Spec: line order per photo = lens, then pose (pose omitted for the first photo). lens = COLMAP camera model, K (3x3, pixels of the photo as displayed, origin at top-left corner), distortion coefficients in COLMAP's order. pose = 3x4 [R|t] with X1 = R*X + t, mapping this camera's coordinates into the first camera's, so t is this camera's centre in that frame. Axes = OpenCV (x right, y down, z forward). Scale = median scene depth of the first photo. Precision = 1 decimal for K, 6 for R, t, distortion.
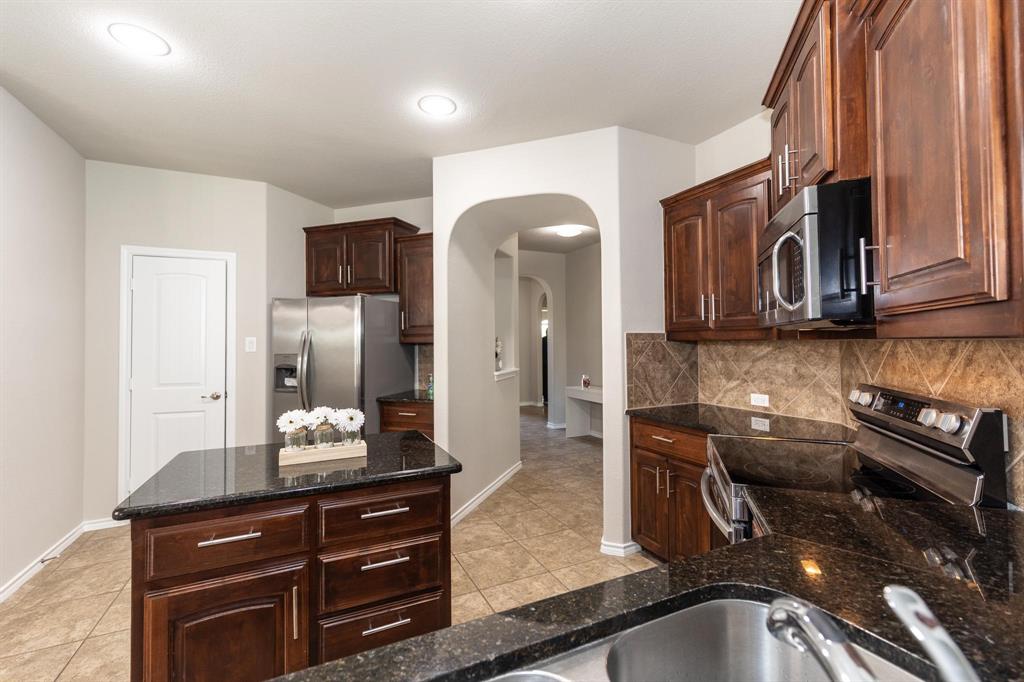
lens RADIAL K [[438.5, 0, 513.8], [0, 438.5, 339.4], [0, 0, 1]] dist [-0.005282, -0.000418]
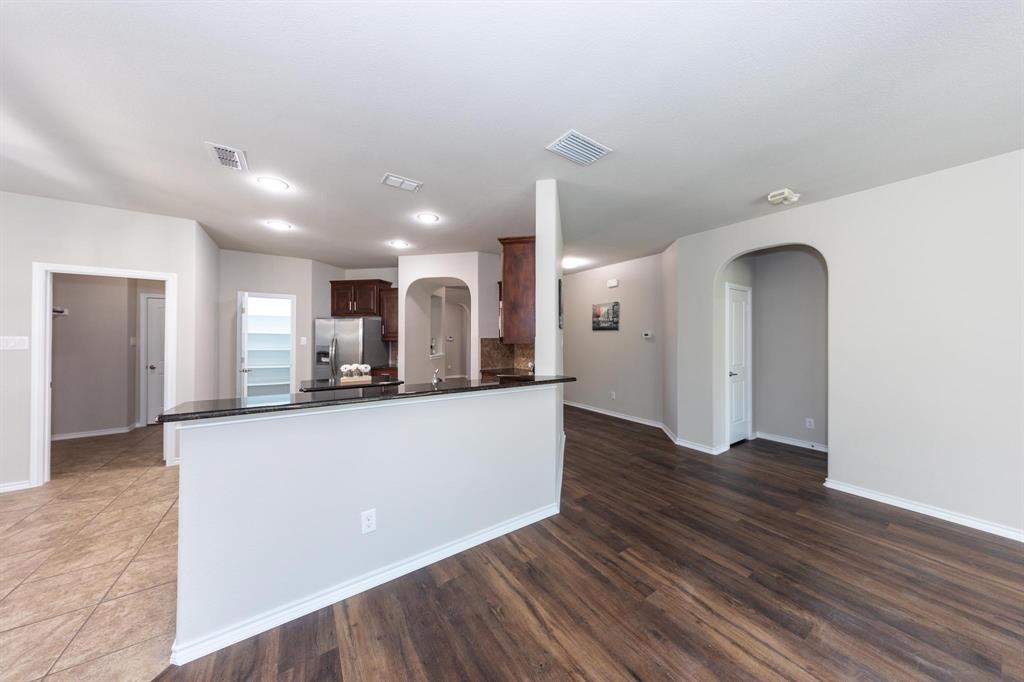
lens RADIAL K [[319.1, 0, 511.8], [0, 319.1, 335.9], [0, 0, 1]] dist [0.002479, -0.000201]
pose [[0.989854, 0.010502, 0.141700, 0.157146], [-0.010603, 0.999944, -0.000043, -0.024107], [-0.141692, -0.001460, 0.989910, -0.672288]]
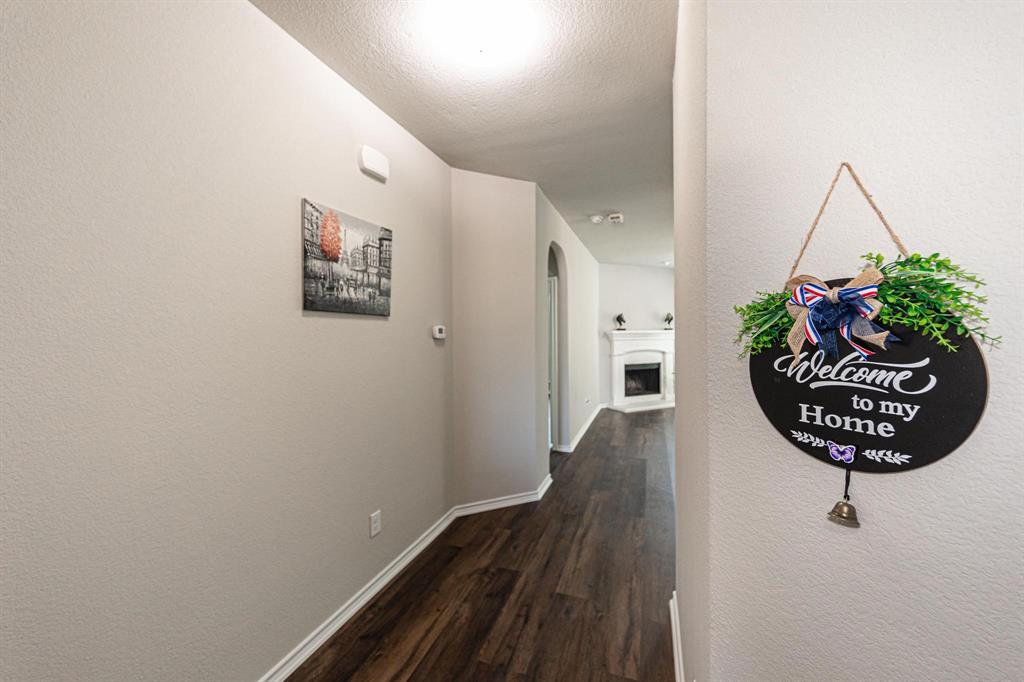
lens RADIAL K [[390.8, 0, 509.1], [0, 390.8, 338.1], [0, 0, 1]] dist [-0.001296, -0.000159]
pose [[-0.695046, 0.000970, 0.718965, 0.321654], [0.006657, 0.999965, 0.005086, -0.024390], [-0.718935, 0.008321, -0.695028, 1.329001]]
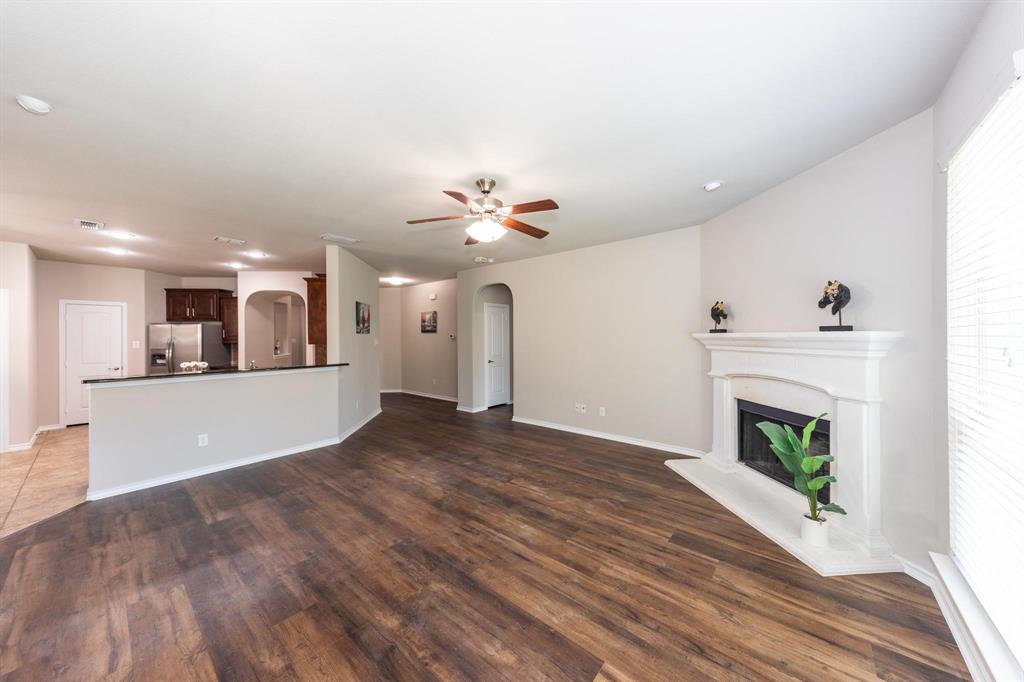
lens RADIAL K [[353.2, 0, 516.1], [0, 353.2, 336.5], [0, 0, 1]] dist [0.004181, -0.000406]
pose [[0.912035, -0.000491, 0.410112, 0.462500], [-0.001628, 0.999987, 0.004818, -0.046455], [-0.410109, -0.005062, 0.912023, -1.596439]]
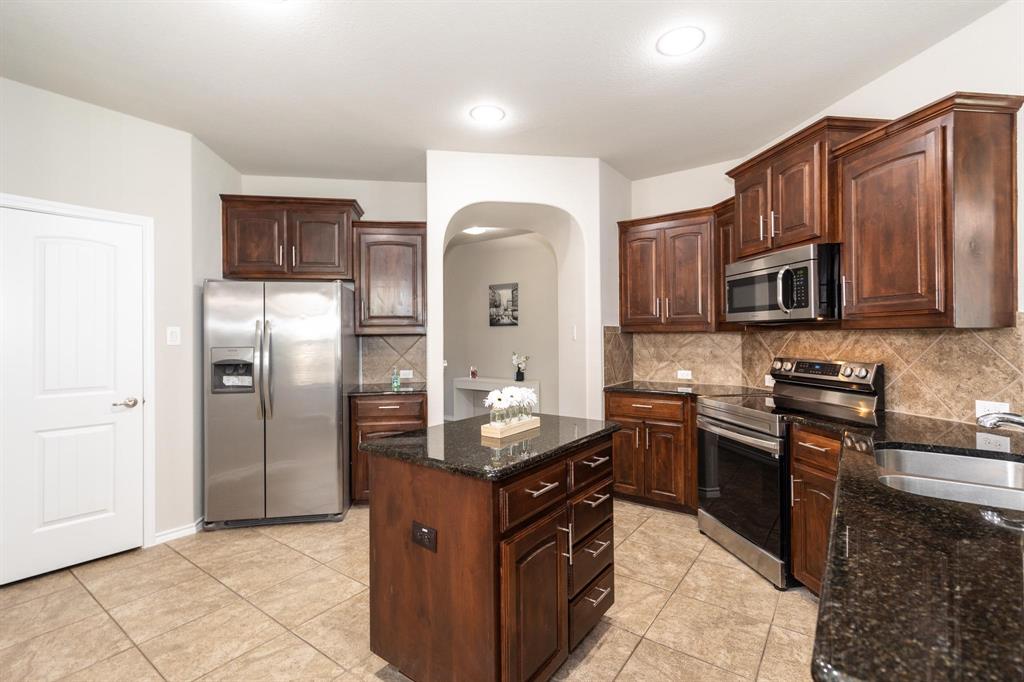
lens RADIAL K [[462.1, 0, 510.4], [0, 462.1, 338.1], [0, 0, 1]] dist [0.003594, -0.000002]
pose [[0.879923, -0.001326, 0.475115, -0.530419], [-0.002076, 0.999976, 0.006636, 0.010360], [-0.475112, -0.006826, 0.879899, -0.033329]]
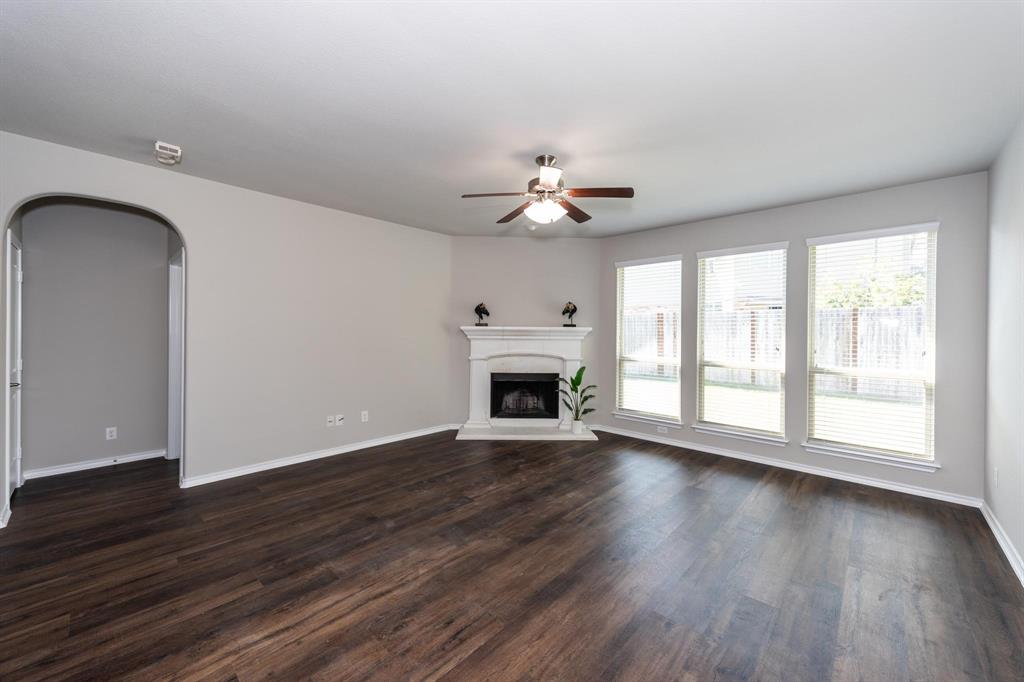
lens RADIAL K [[390.8, 0, 507.1], [0, 390.8, 334.7], [0, 0, 1]] dist [-0.001296, -0.000159]
pose [[-0.359901, -0.001924, 0.932989, -0.089319], [-0.012621, 0.999916, -0.002806, -0.012535], [-0.932905, -0.012786, -0.359895, -0.291168]]
